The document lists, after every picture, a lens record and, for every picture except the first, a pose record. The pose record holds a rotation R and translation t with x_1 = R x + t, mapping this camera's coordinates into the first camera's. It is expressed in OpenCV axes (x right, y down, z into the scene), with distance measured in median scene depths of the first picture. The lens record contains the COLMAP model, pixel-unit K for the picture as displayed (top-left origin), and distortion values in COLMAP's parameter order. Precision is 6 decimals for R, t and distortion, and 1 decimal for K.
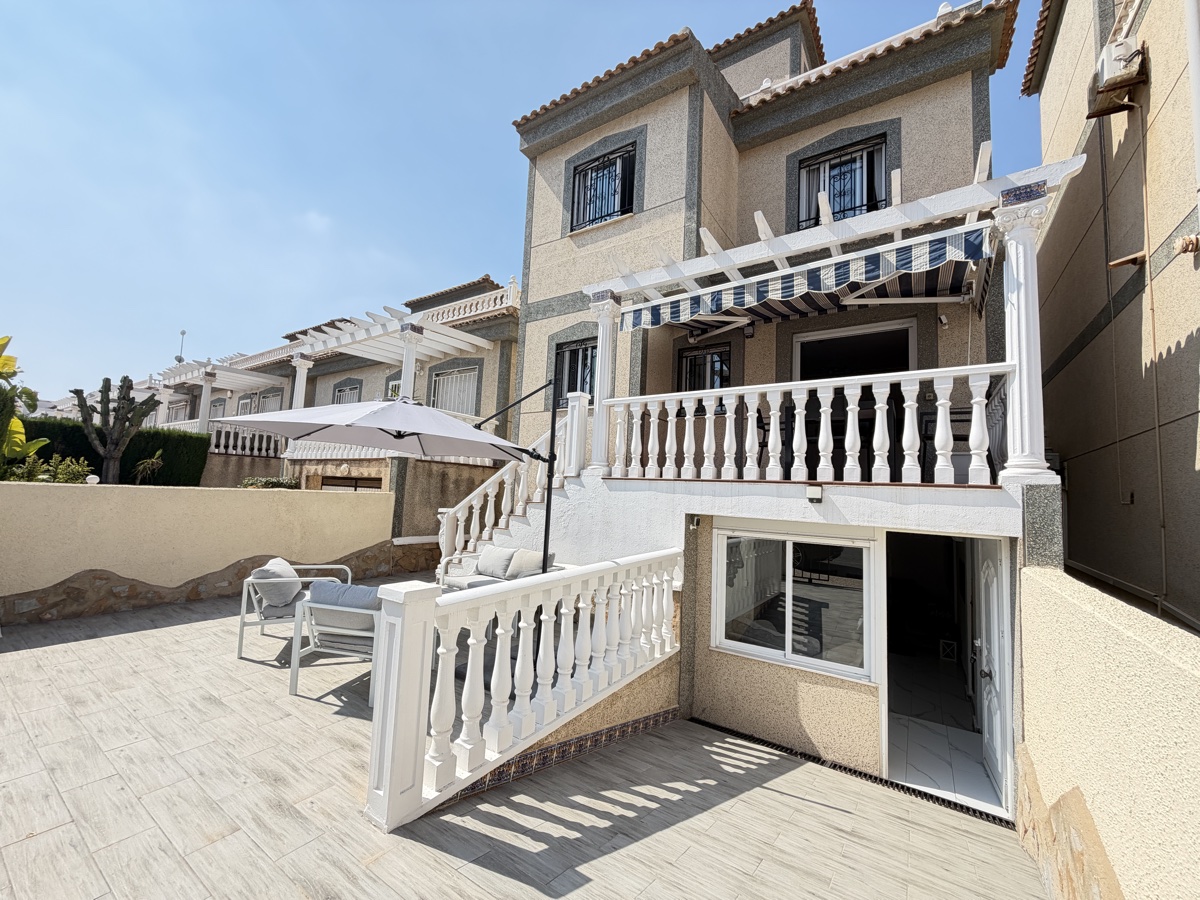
lens RADIAL K [[478.7, 0, 597.9], [0, 478.7, 452.2], [0, 0, 1]] dist [-0.001135, 0.000110]
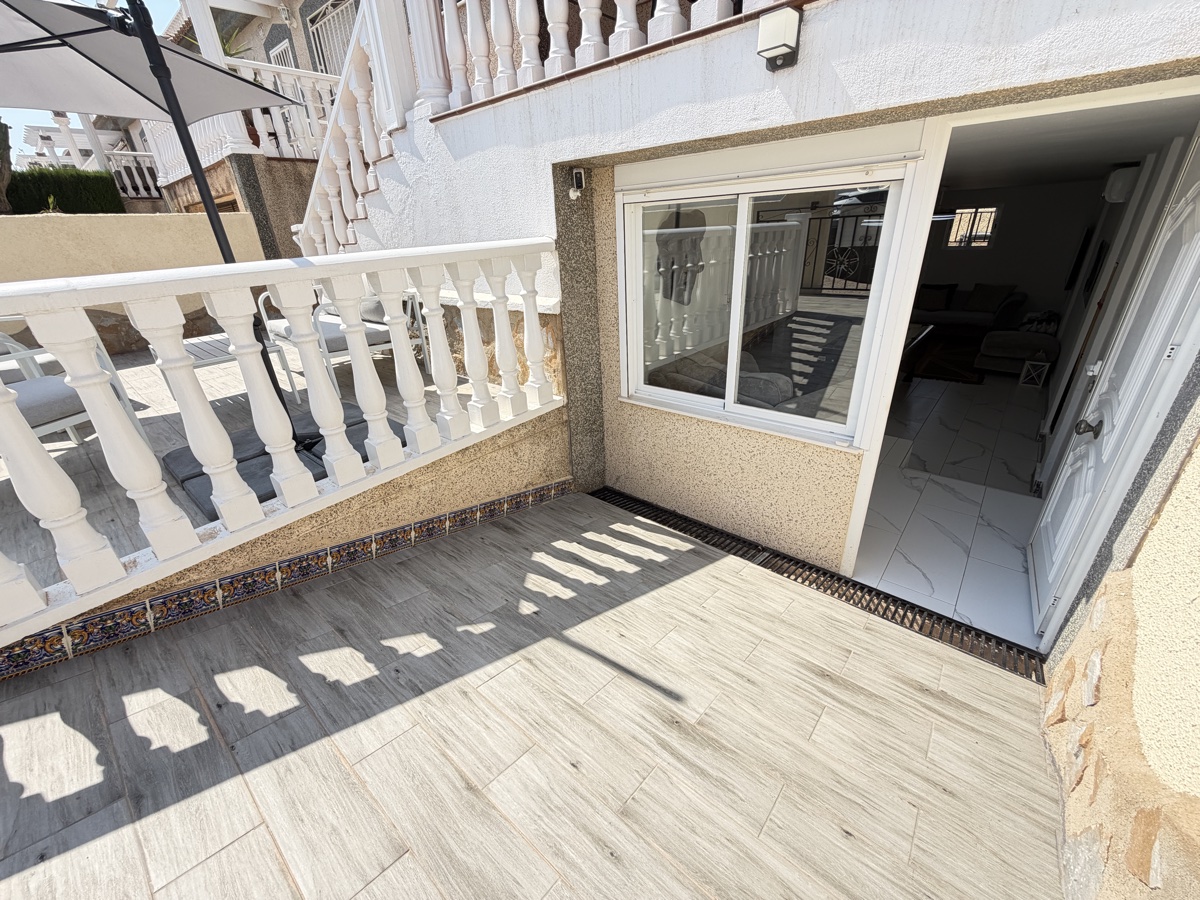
lens RADIAL K [[478.7, 0, 599.2], [0, 478.7, 454.0], [0, 0, 1]] dist [-0.001135, 0.000110]
pose [[0.988569, -0.031507, -0.147443, 0.305216], [0.101536, 0.862040, 0.496566, 0.149404], [0.111457, -0.505860, 0.855384, 0.406269]]
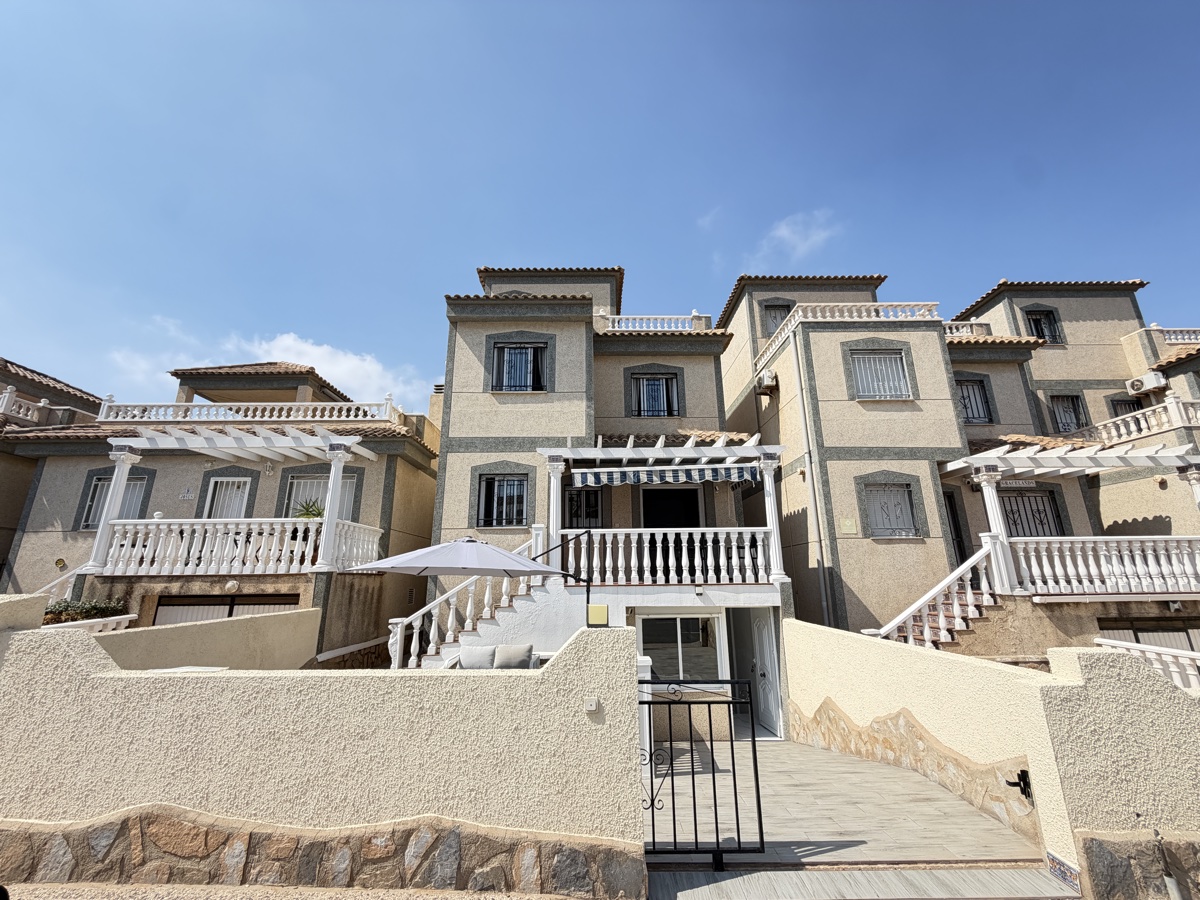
lens RADIAL K [[478.7, 0, 600.3], [0, 478.7, 449.4], [0, 0, 1]] dist [-0.001135, 0.000110]
pose [[0.819275, 0.096316, 0.565253, -0.872579], [-0.002052, 0.986278, -0.165082, -0.132576], [-0.573397, 0.134087, 0.808231, -0.343946]]
